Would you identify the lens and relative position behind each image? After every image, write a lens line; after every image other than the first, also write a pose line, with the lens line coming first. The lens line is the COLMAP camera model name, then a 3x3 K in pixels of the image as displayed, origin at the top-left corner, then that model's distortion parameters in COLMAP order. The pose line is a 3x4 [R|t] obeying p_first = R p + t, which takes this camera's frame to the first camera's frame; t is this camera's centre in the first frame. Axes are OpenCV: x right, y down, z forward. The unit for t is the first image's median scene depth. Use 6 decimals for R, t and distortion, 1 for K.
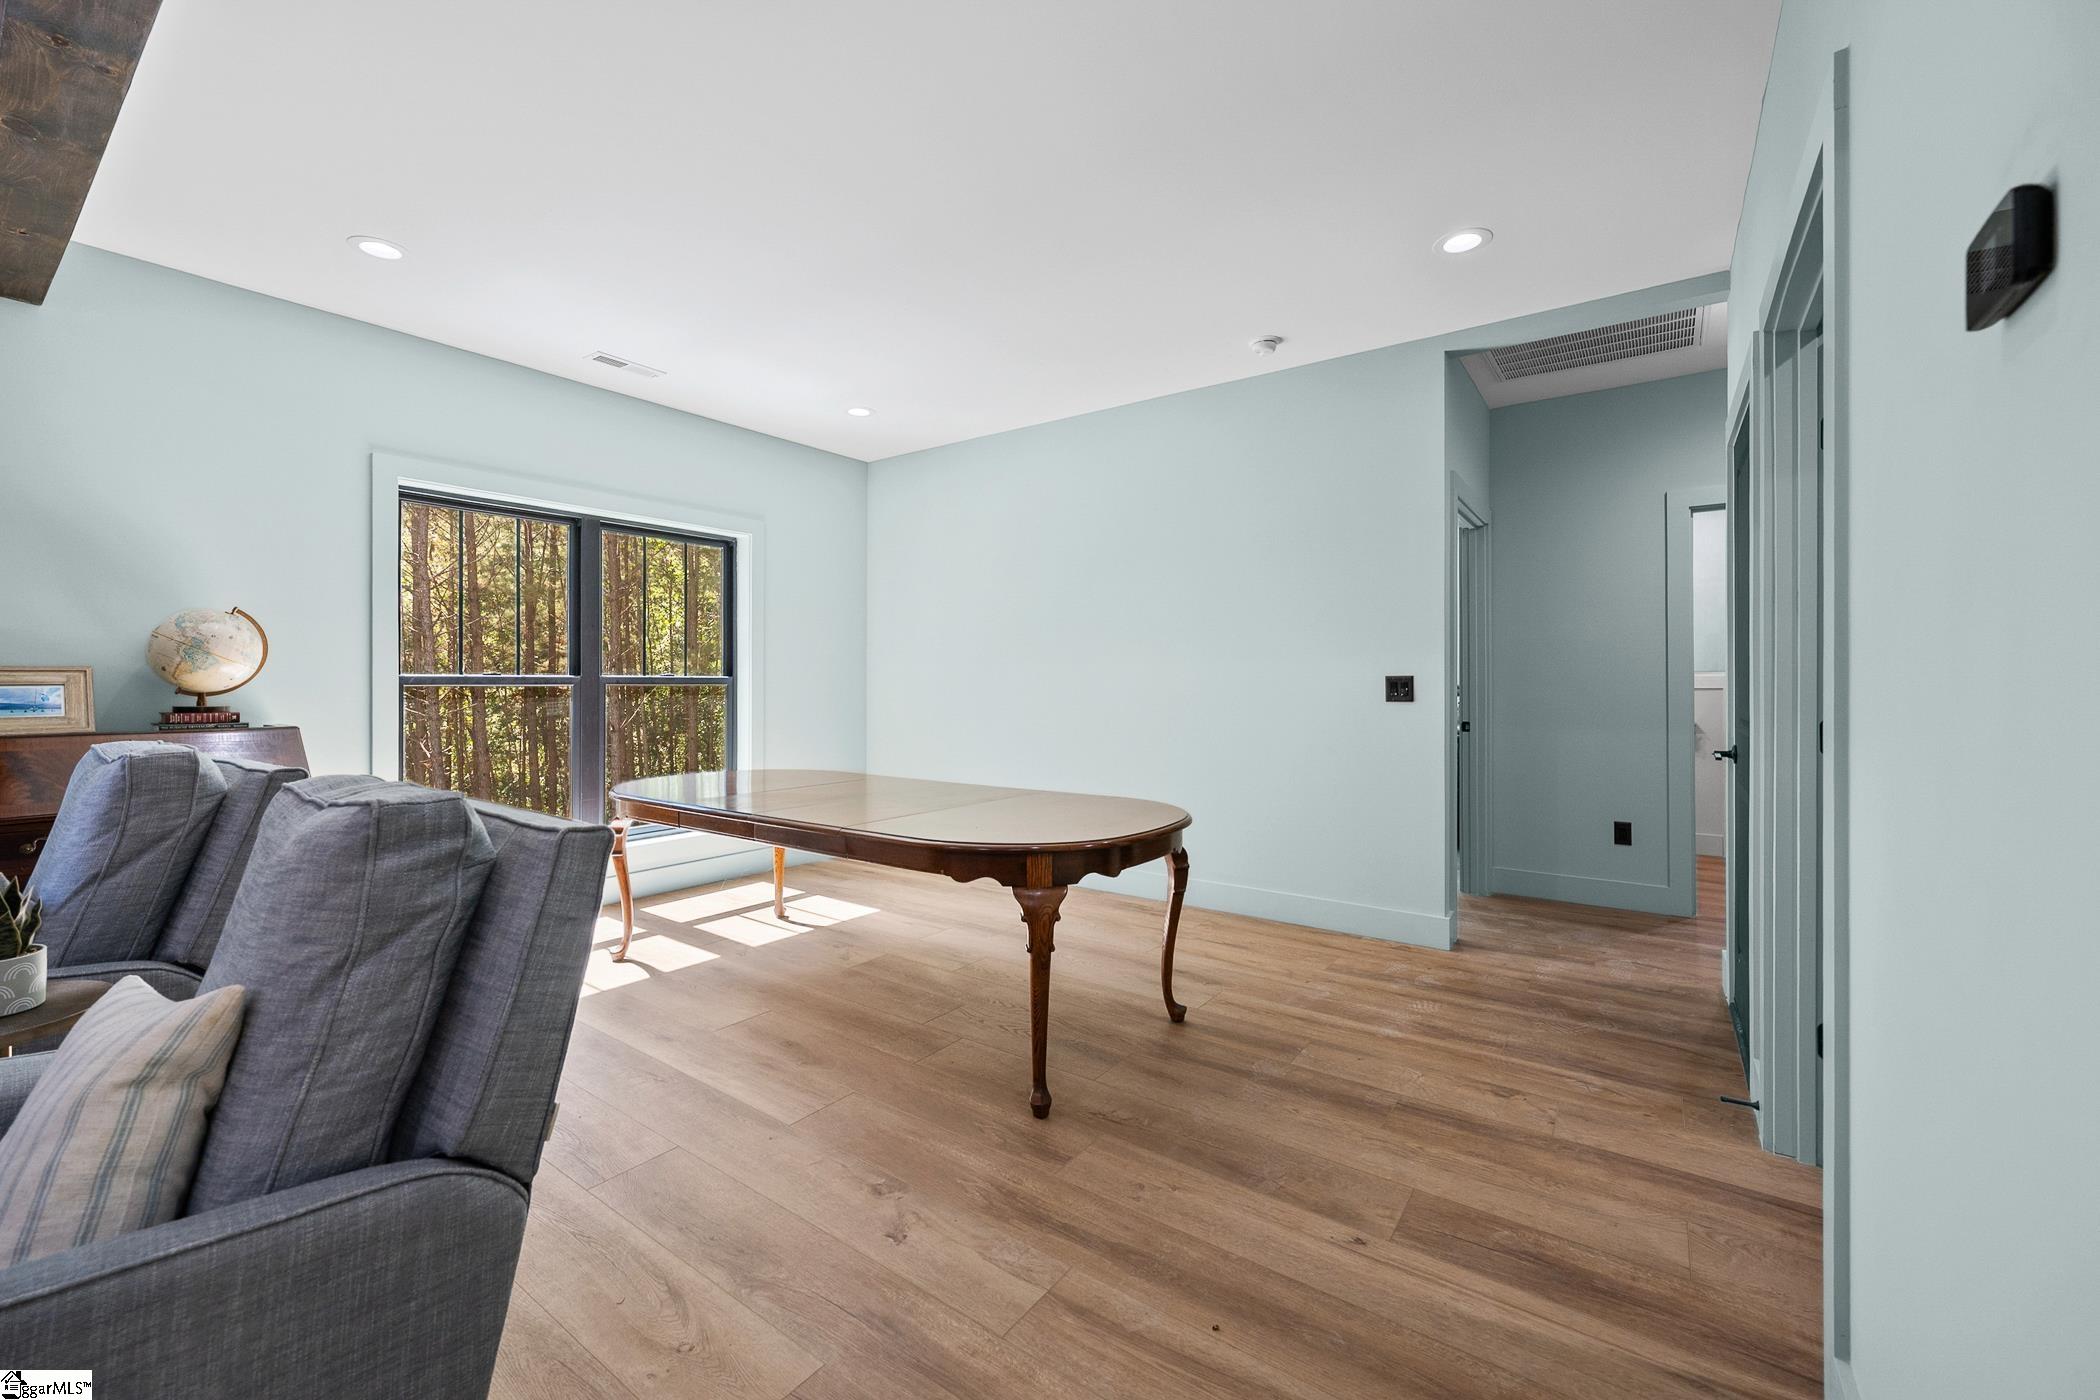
lens RADIAL K [[836.9, 0, 1041.2], [0, 836.9, 688.2], [0, 0, 1]] dist [0.000315, 0.000094]
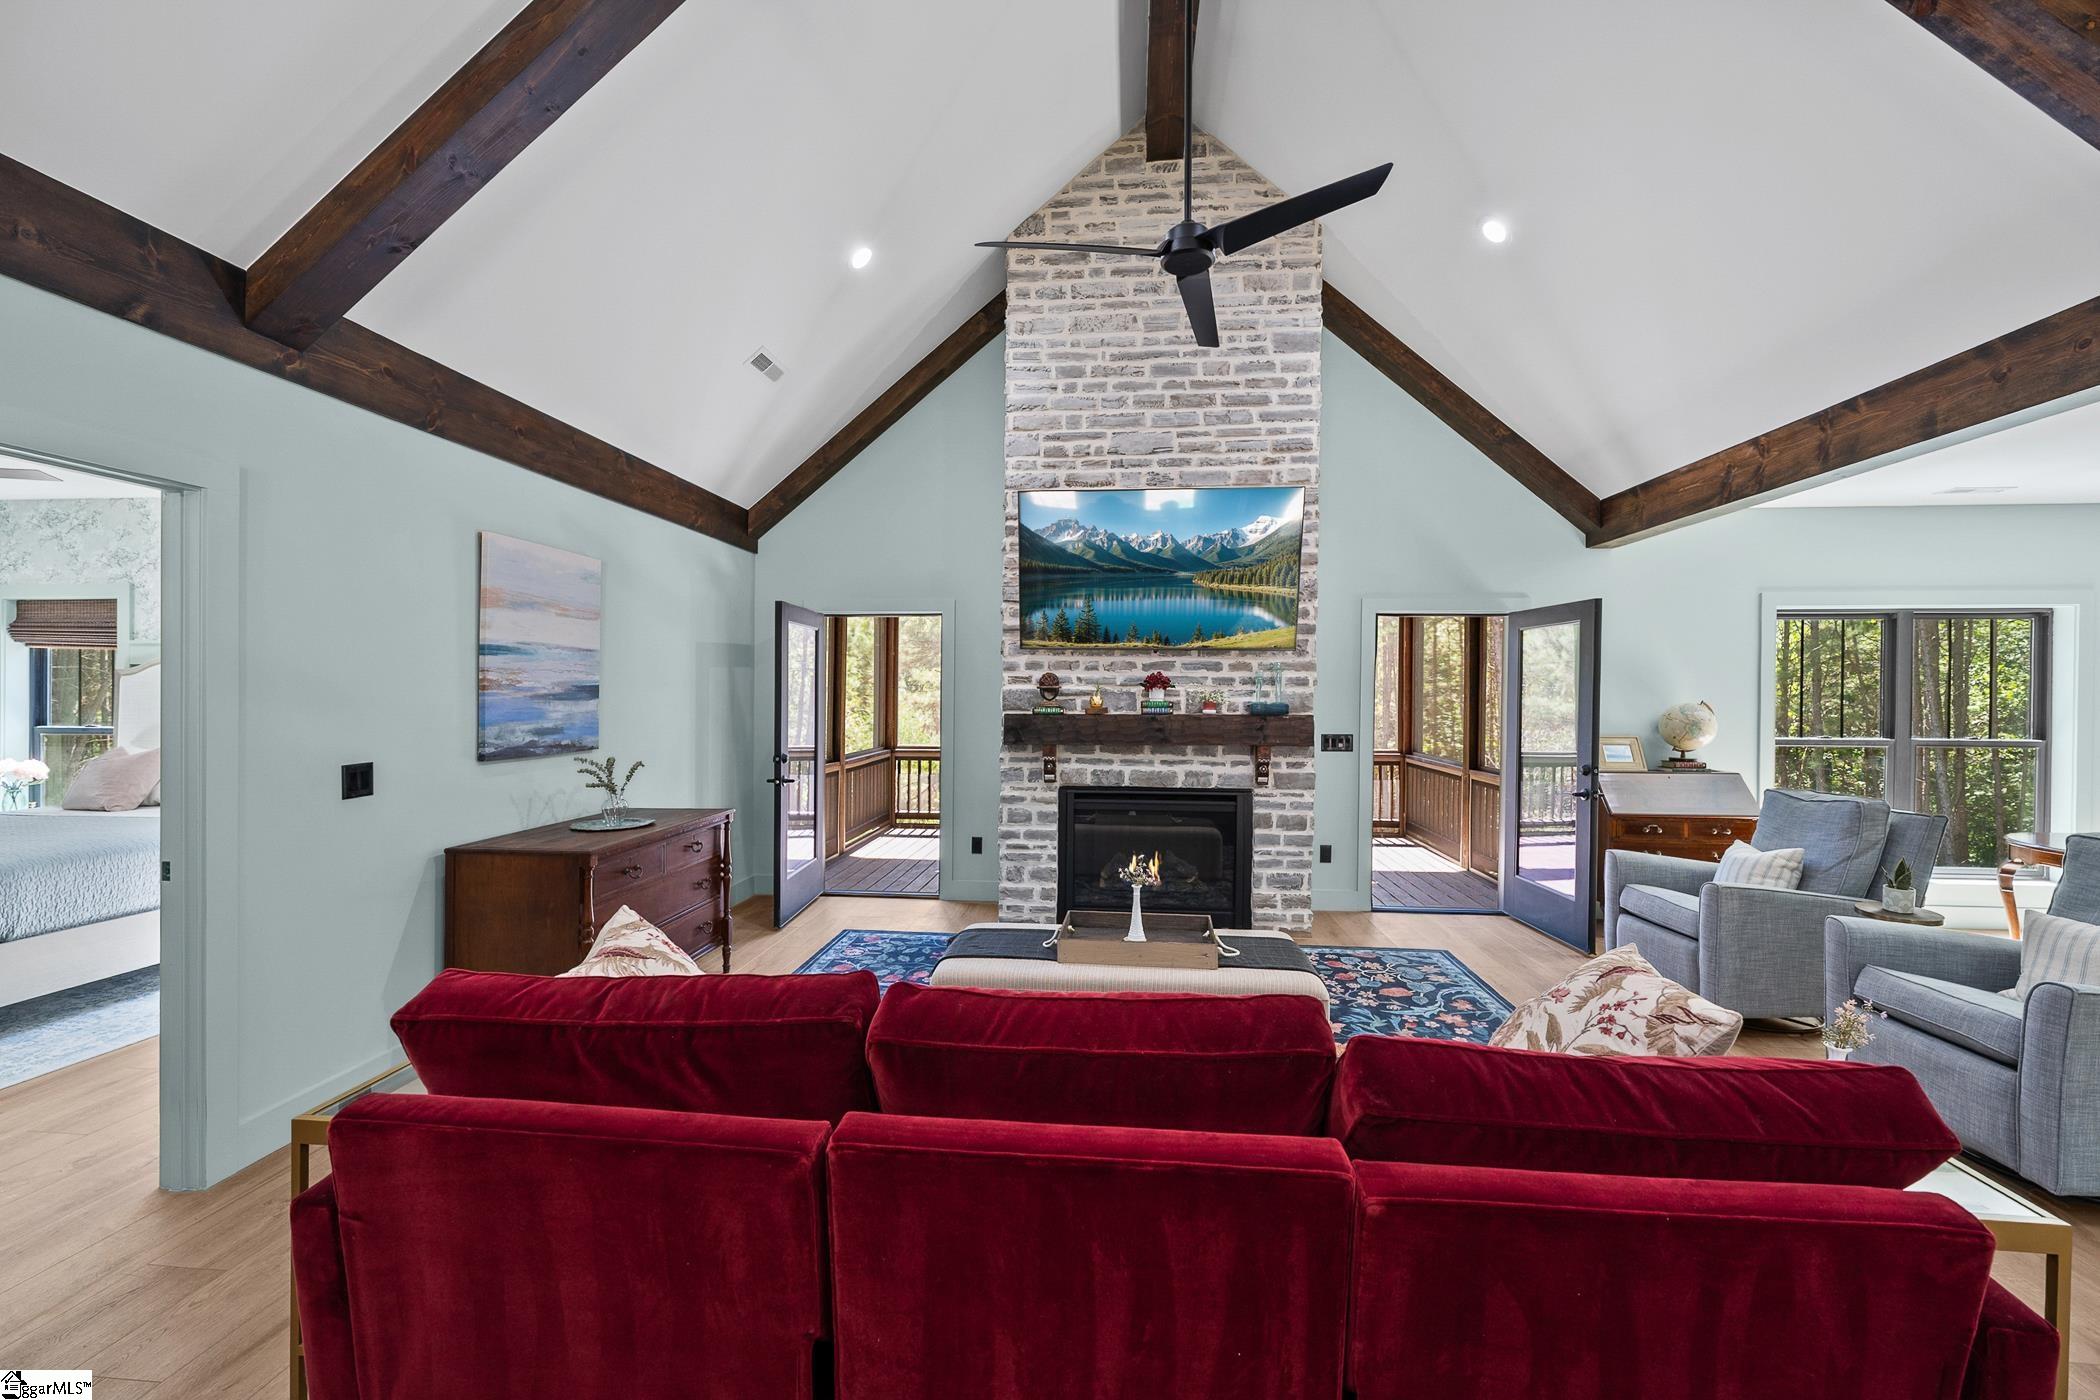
lens RADIAL K [[824.9, 0, 1050.0], [0, 824.9, 700.0], [0, 0, 1]] dist [-0.000580, 0.000135]
pose [[0.509883, 0.007653, -0.860210, -0.201600], [-0.010847, 0.999938, 0.002467, -0.093071], [0.860176, 0.008073, 0.509934, -1.060973]]
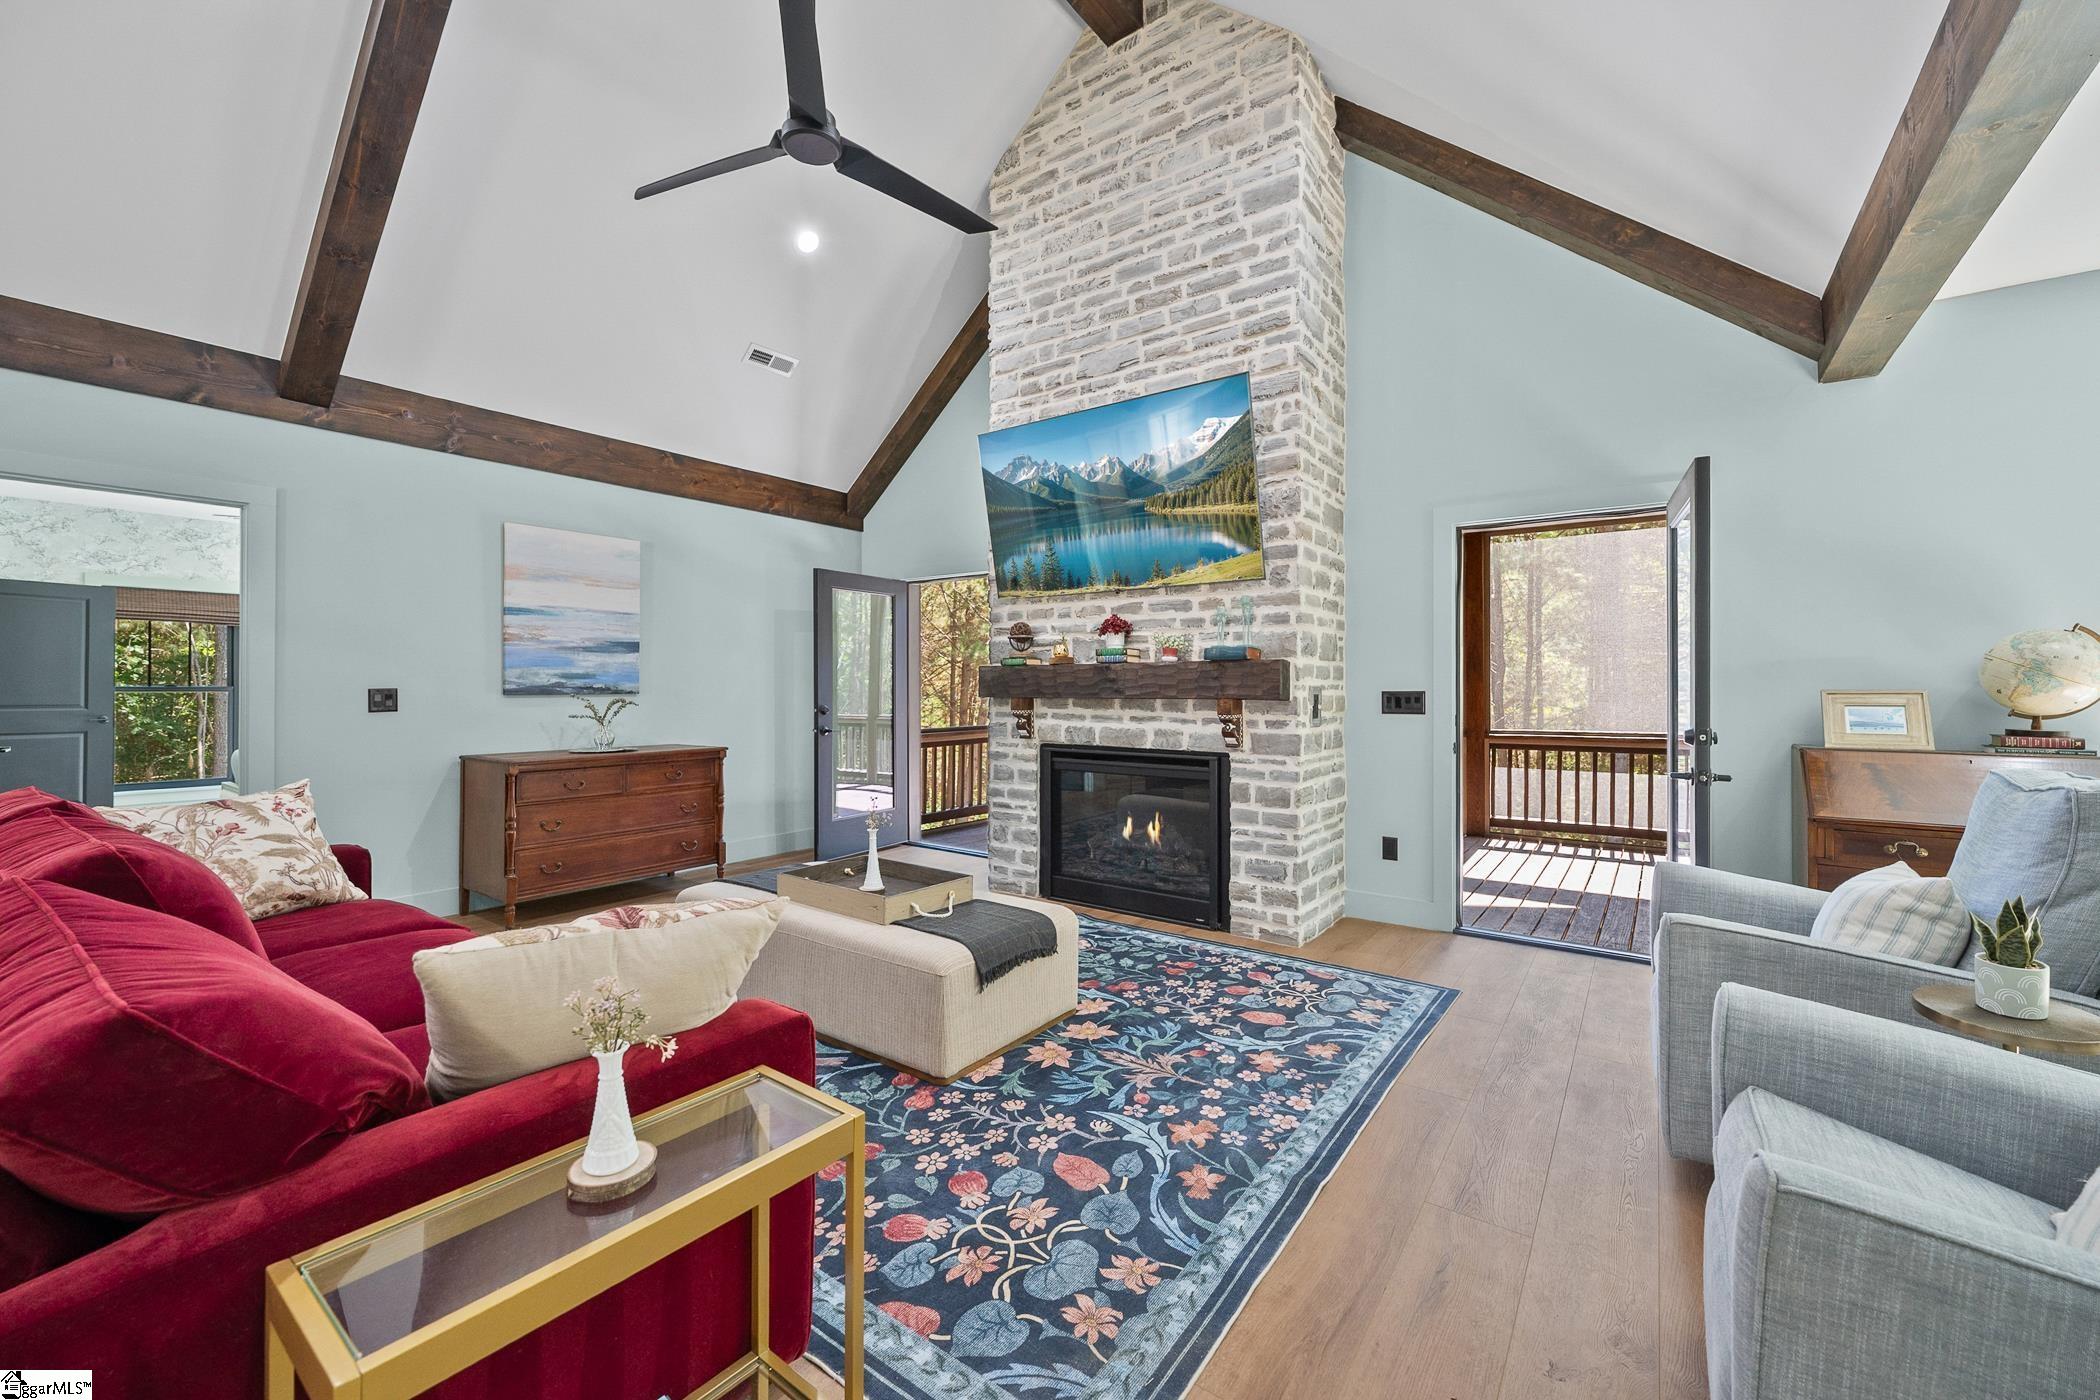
lens RADIAL K [[827.6, 0, 1054.8], [0, 827.6, 680.4], [0, 0, 1]] dist [0.000321, -0.000061]
pose [[-0.000233, -0.008301, -0.999966, -0.054484], [-0.008361, 0.999931, -0.008299, -0.018681], [0.999965, 0.008359, -0.000302, -0.131325]]
